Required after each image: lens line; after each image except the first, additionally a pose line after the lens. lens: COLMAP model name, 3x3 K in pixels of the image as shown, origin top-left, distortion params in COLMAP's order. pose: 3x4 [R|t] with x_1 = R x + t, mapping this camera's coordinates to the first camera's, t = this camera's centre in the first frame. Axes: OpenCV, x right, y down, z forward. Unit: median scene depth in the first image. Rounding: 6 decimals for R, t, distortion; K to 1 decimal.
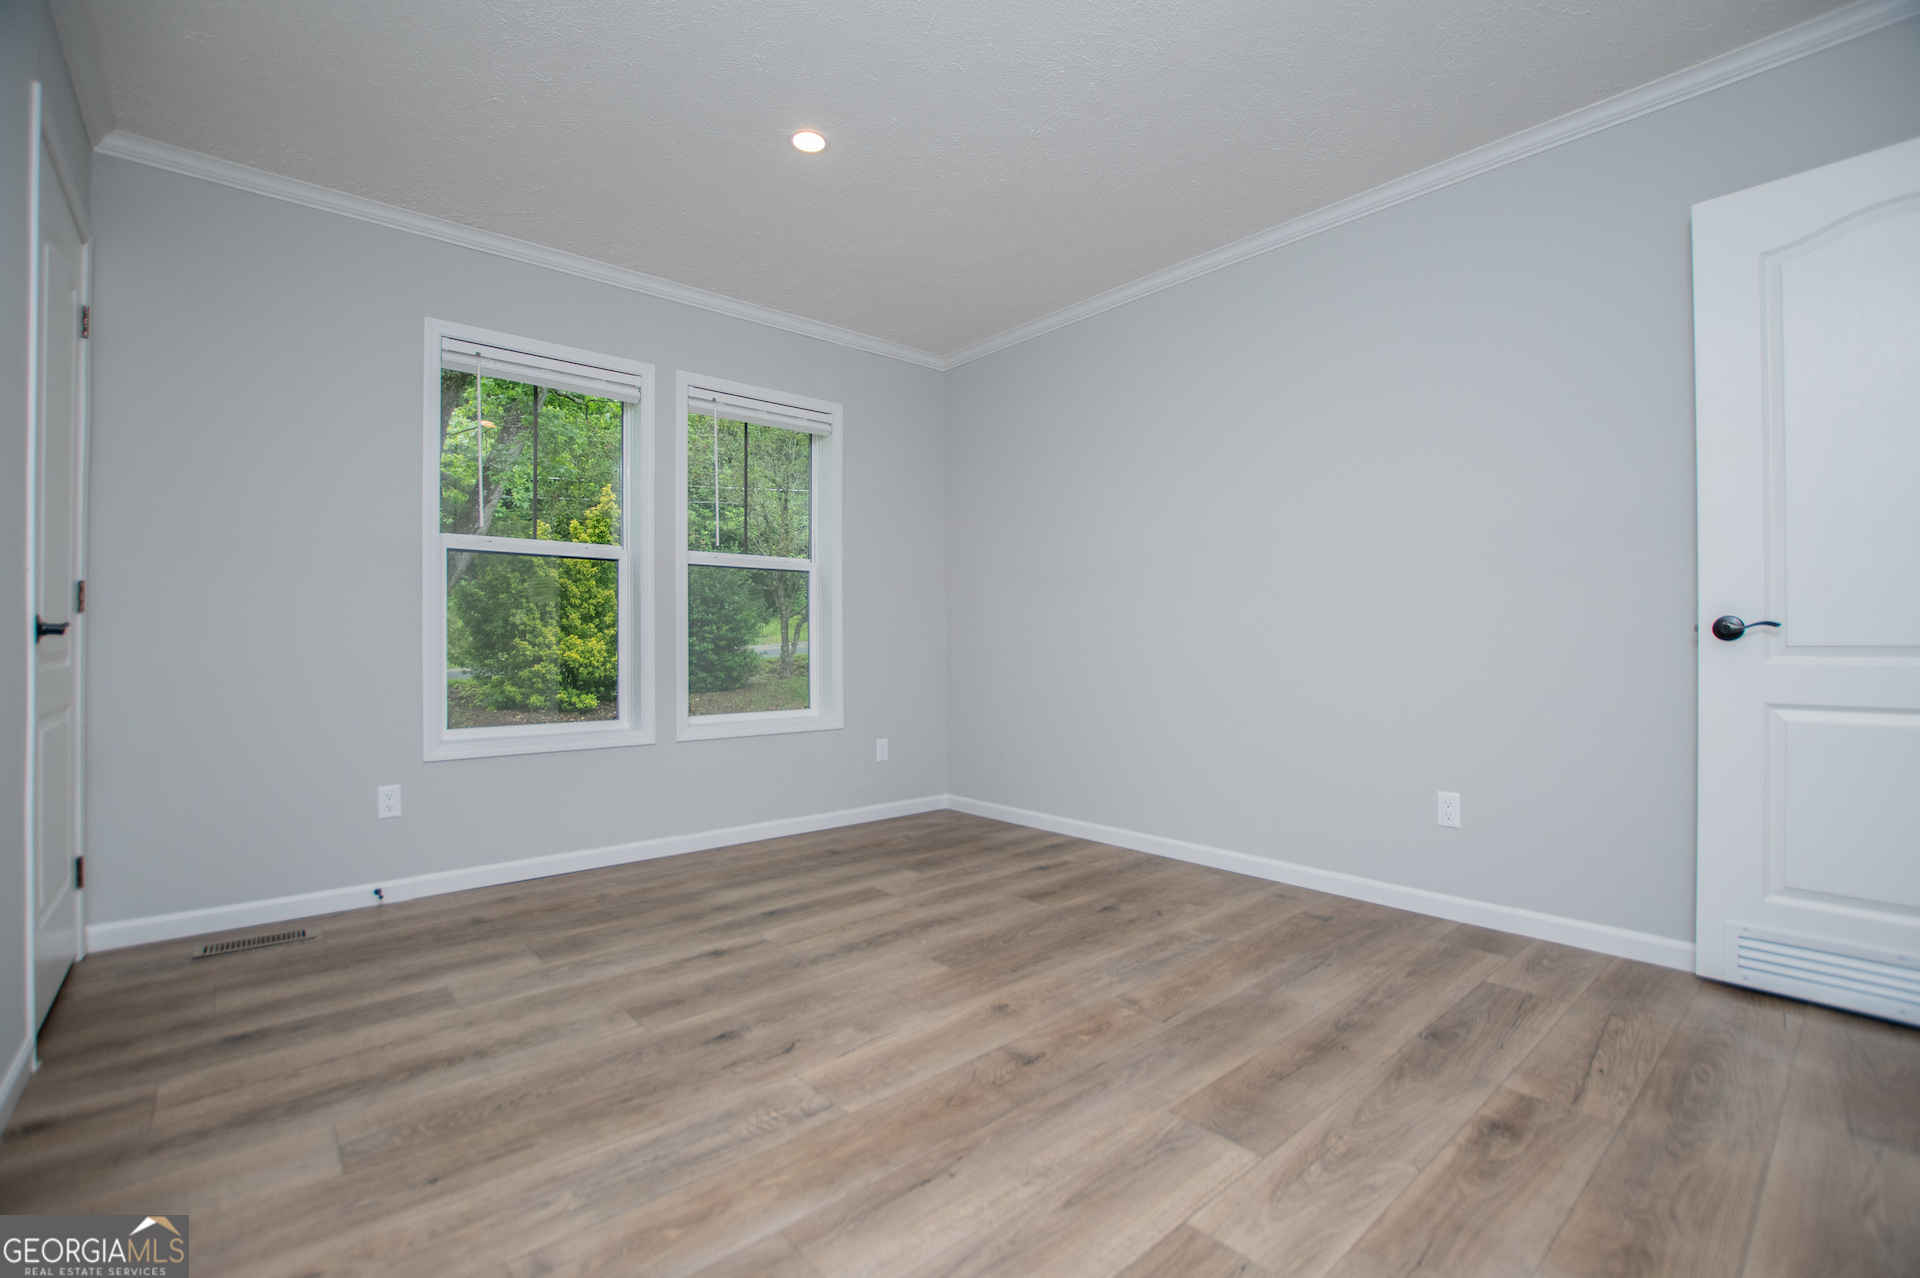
lens RADIAL K [[852.7, 0, 972.0], [0, 852.7, 635.5], [0, 0, 1]] dist [-0.023110, 0.001072]
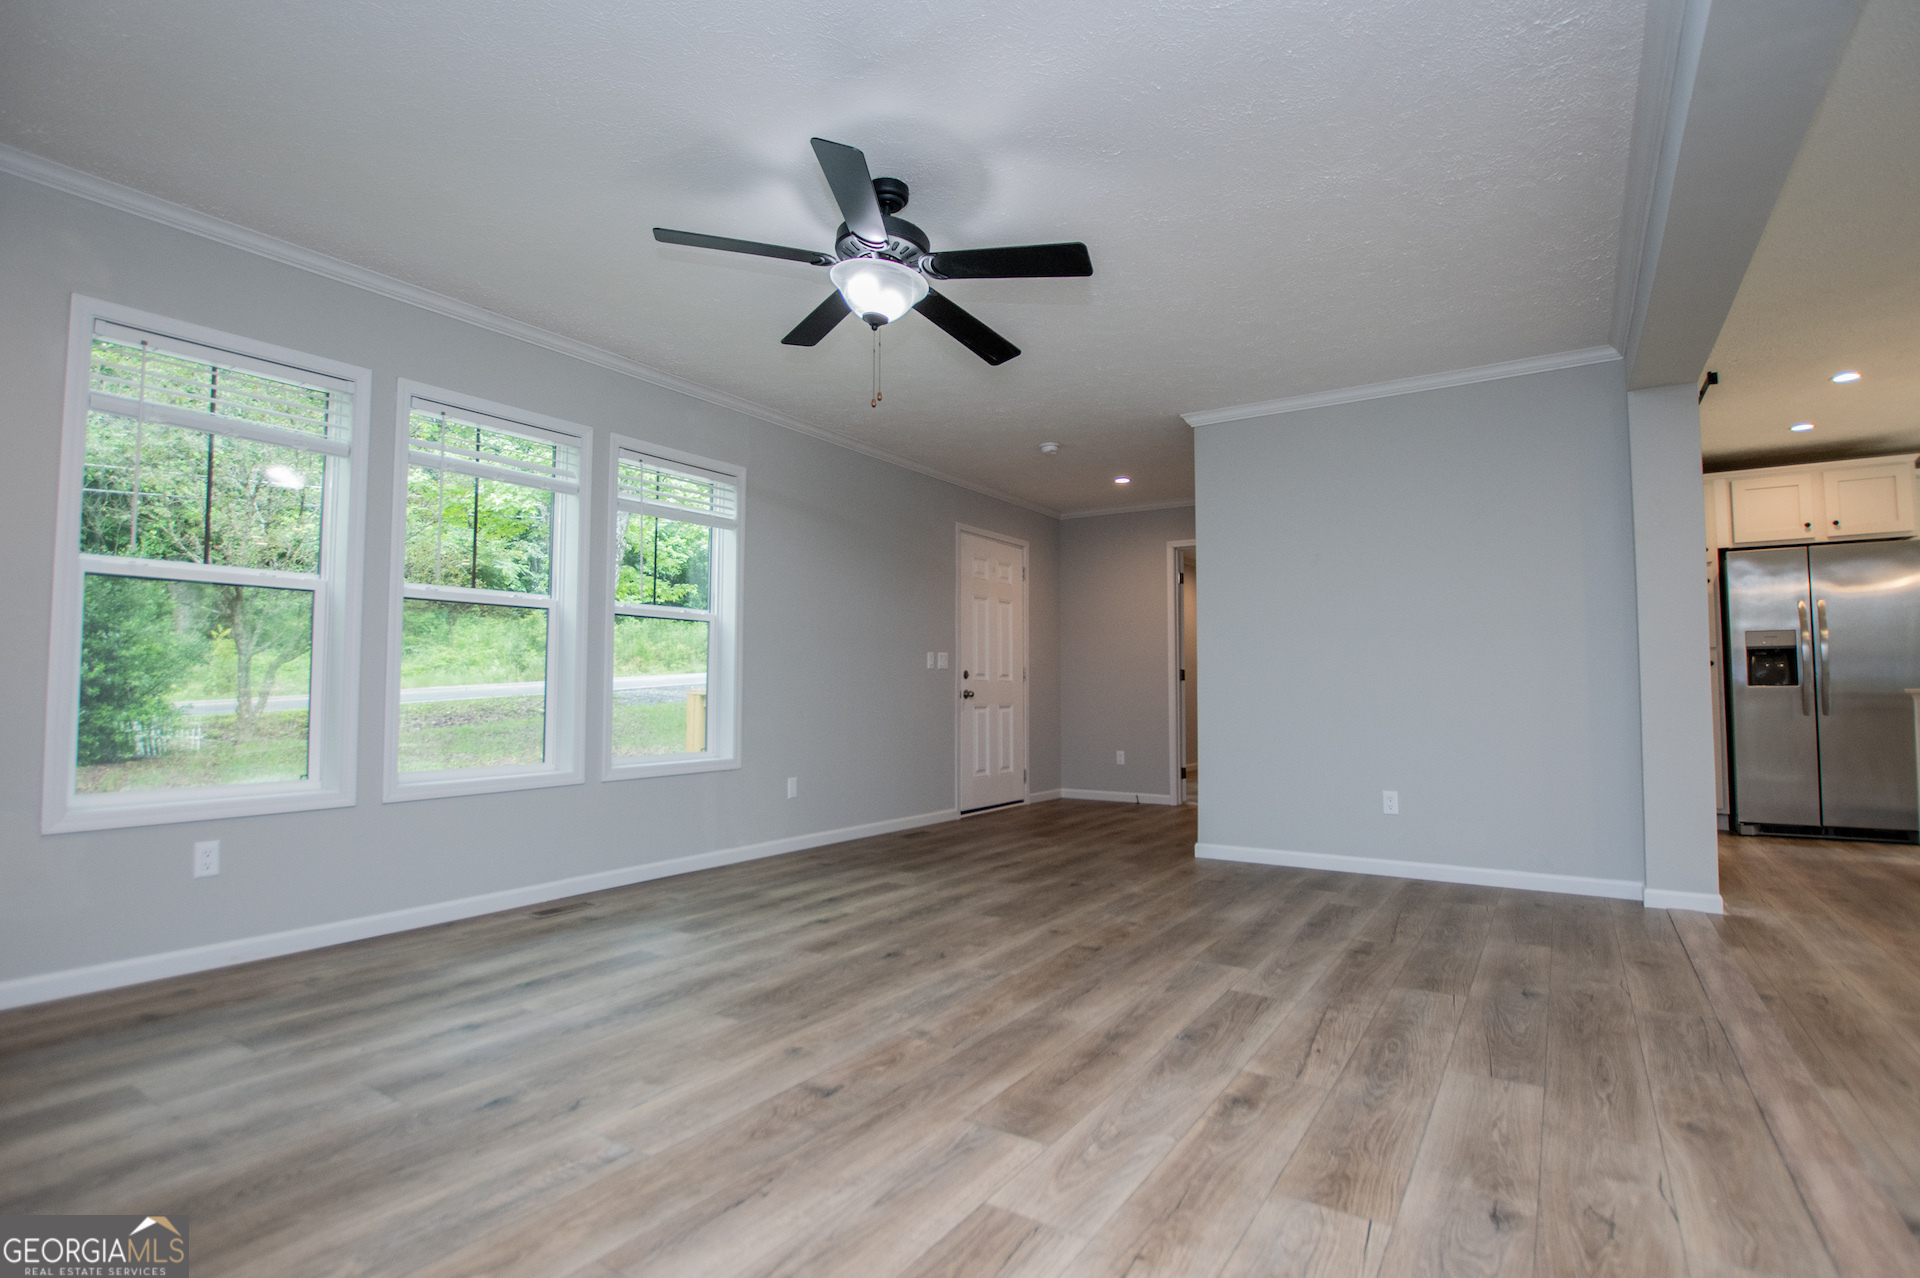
lens RADIAL K [[922.6, 0, 966.5], [0, 922.6, 640.2], [0, 0, 1]] dist [-0.023111, 0.000899]
pose [[0.965727, 0.021845, 0.258640, -0.067417], [-0.007390, 0.998362, -0.056731, 0.018372], [-0.259456, 0.052876, 0.964306, -0.134625]]
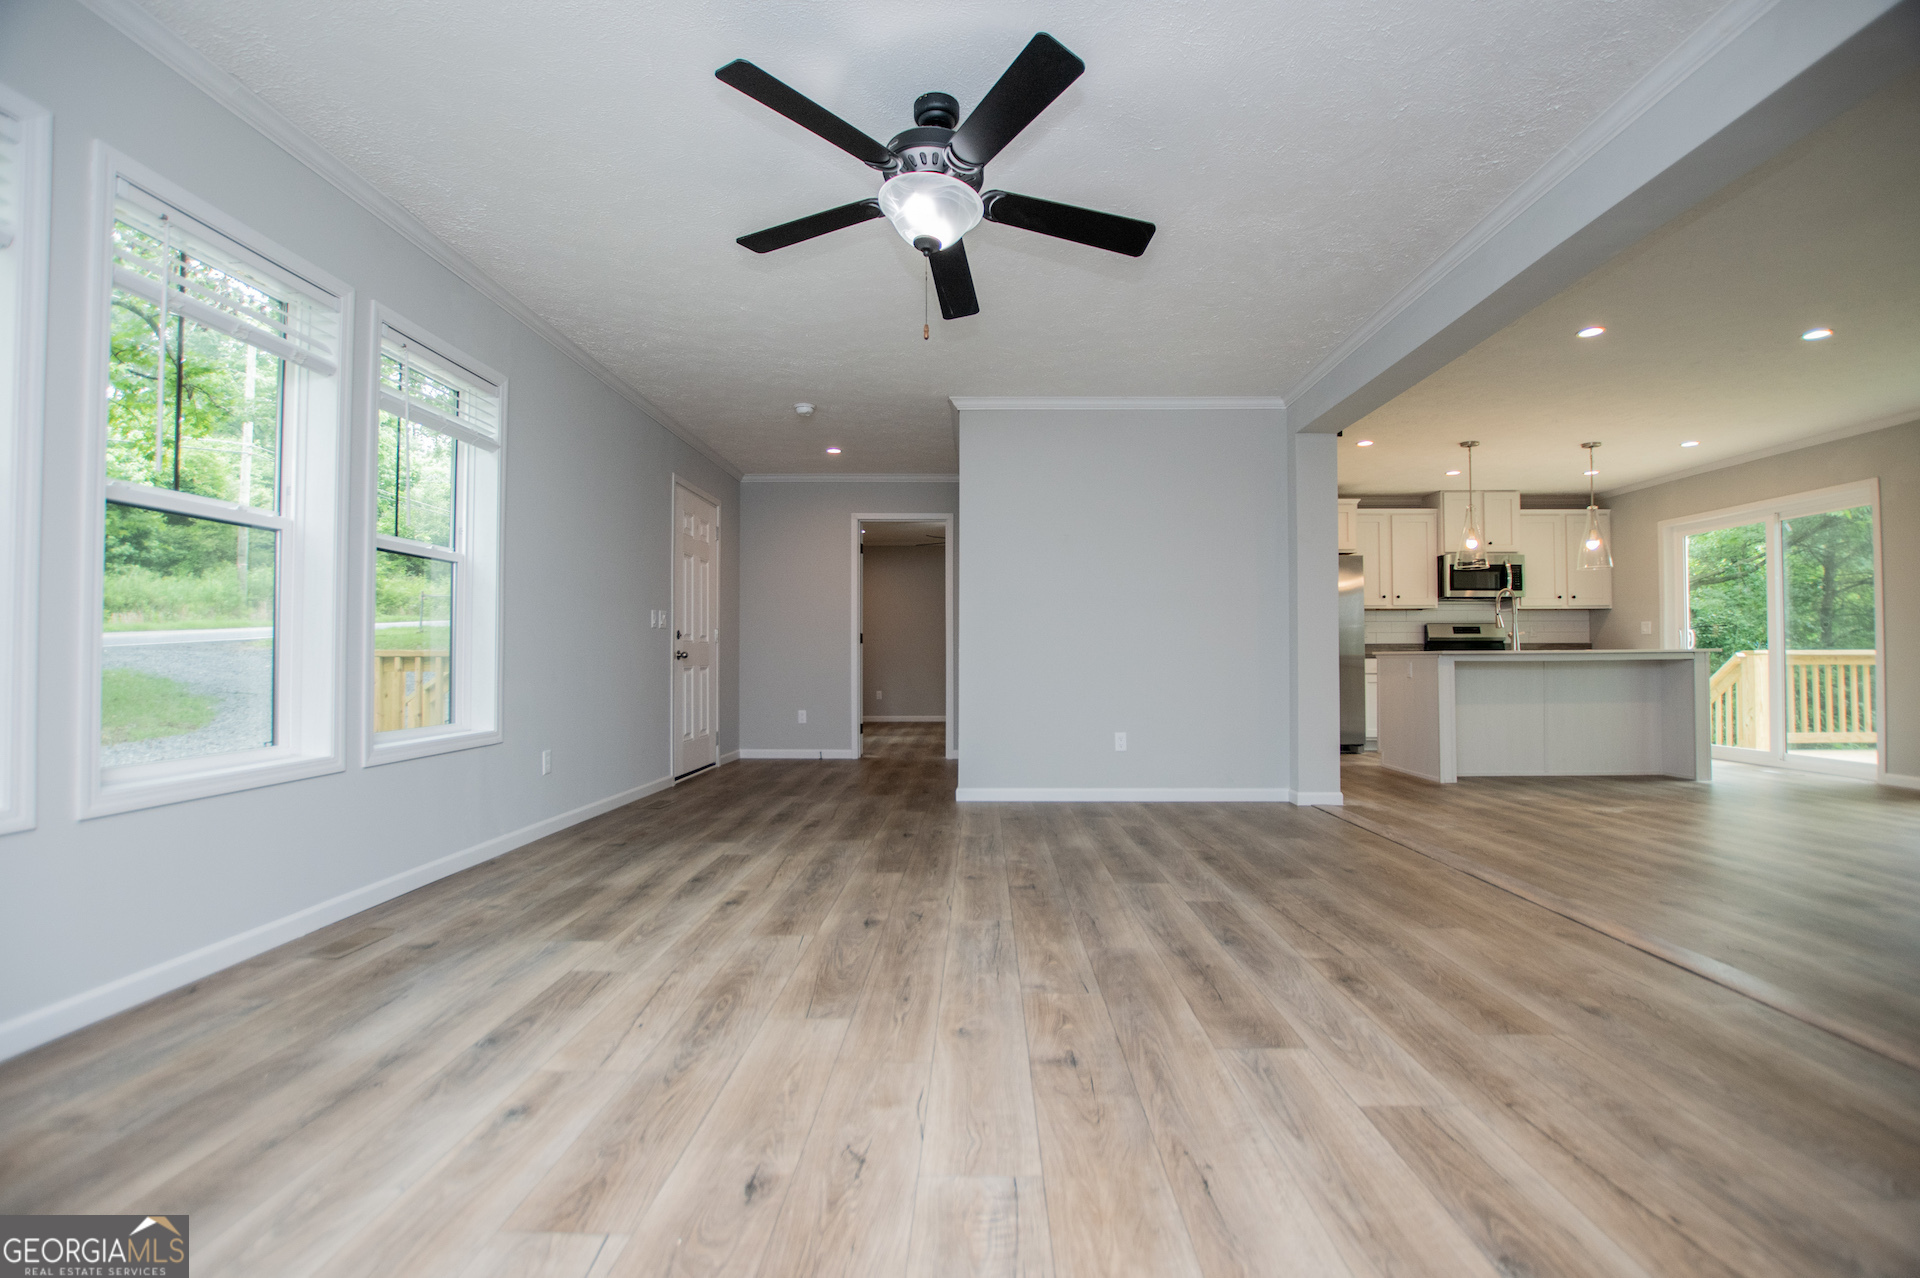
lens RADIAL K [[852.7, 0, 976.6], [0, 852.7, 634.0], [0, 0, 1]] dist [-0.023110, 0.001072]
pose [[0.674992, 0.026924, 0.737334, -0.718609], [-0.005532, 0.999491, -0.031432, 0.041322], [-0.737805, 0.017137, 0.674797, 0.402847]]
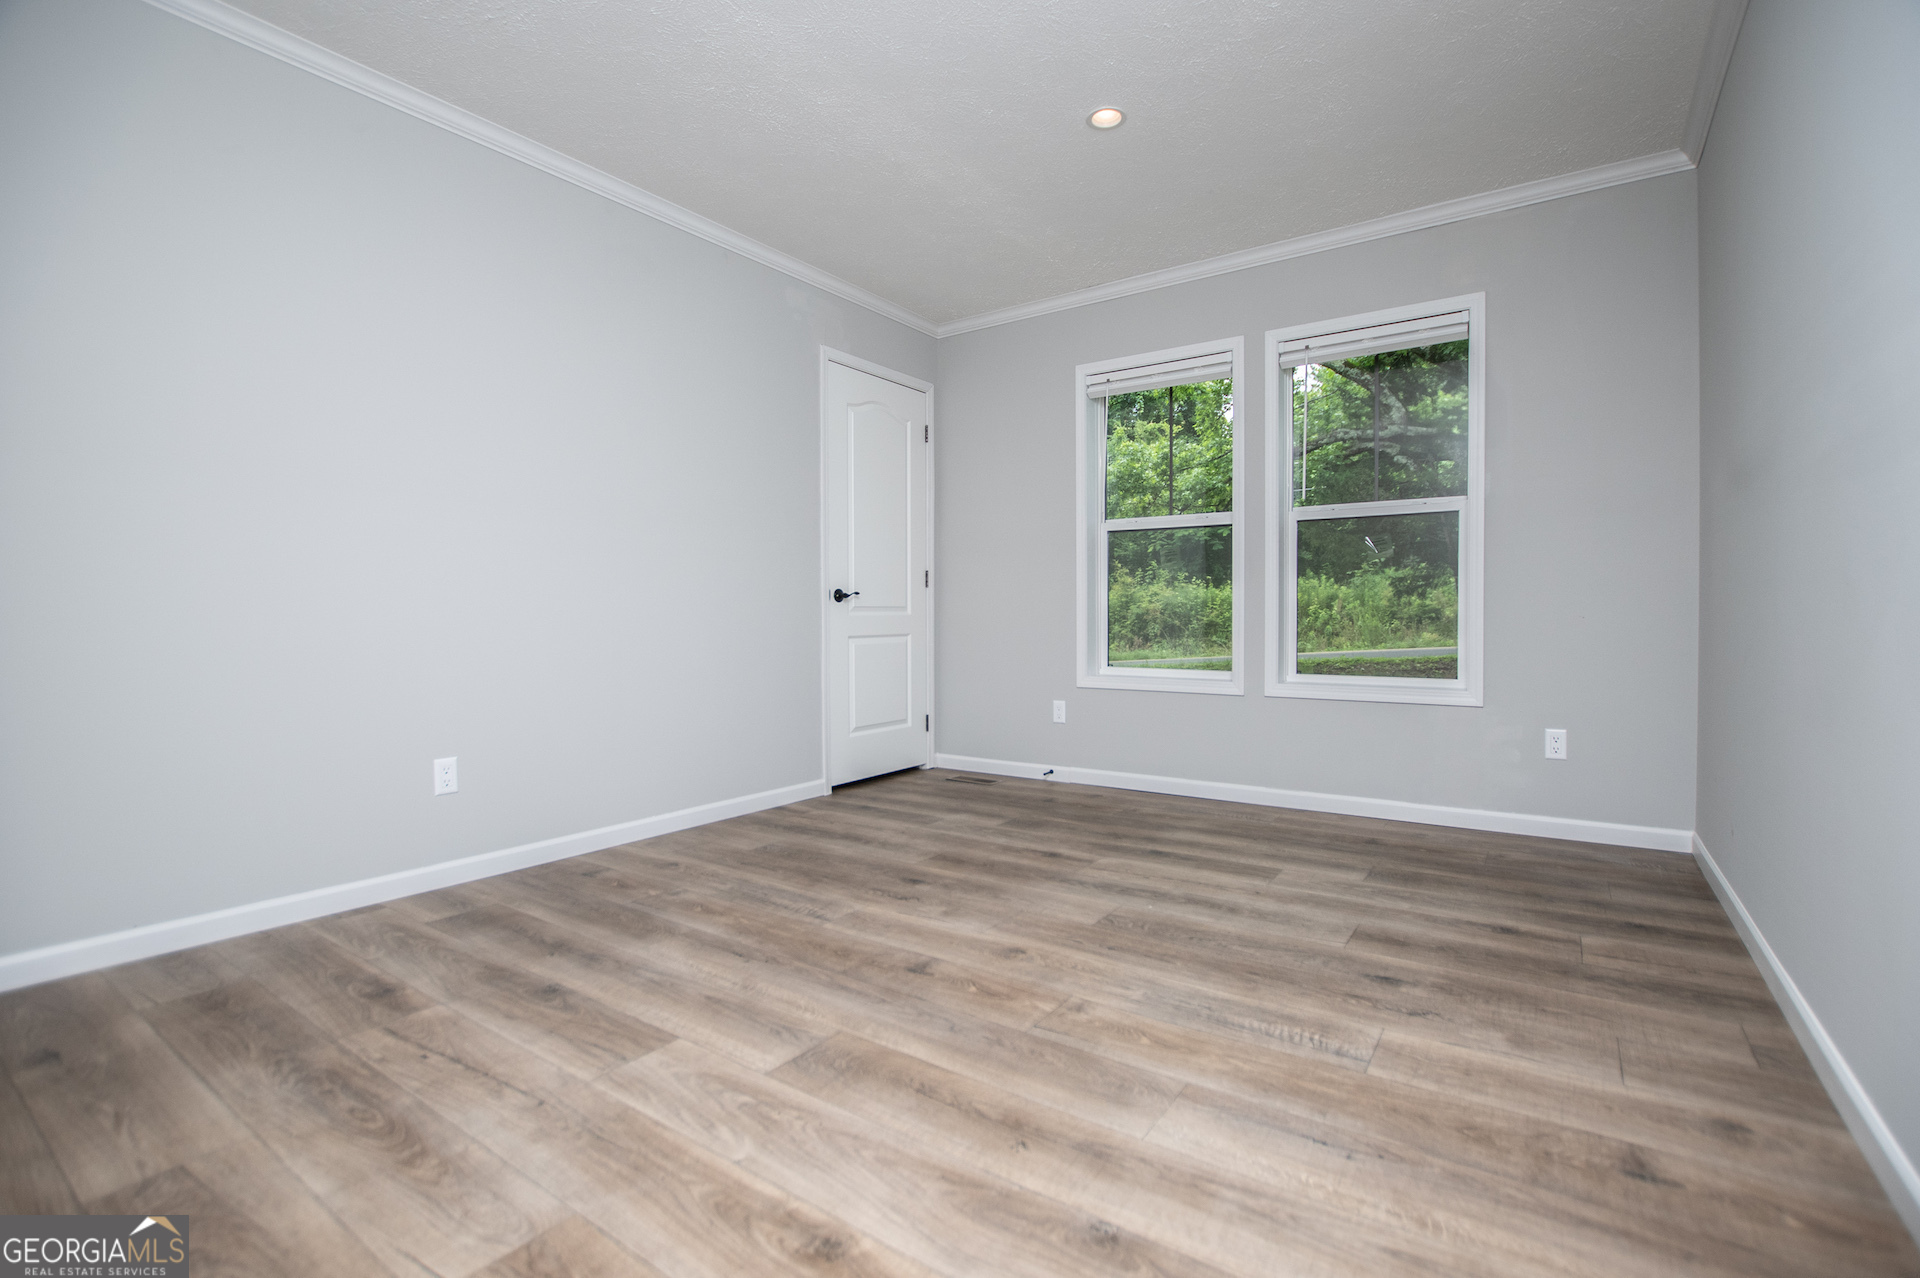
lens RADIAL K [[852.7, 0, 978.7], [0, 852.7, 667.8], [0, 0, 1]] dist [-0.023110, 0.001072]
pose [[0.241155, 0.059473, -0.968663, 1.107524], [0.011106, 0.997886, 0.064033, 0.036503], [0.970423, -0.026200, 0.239985, 0.801839]]
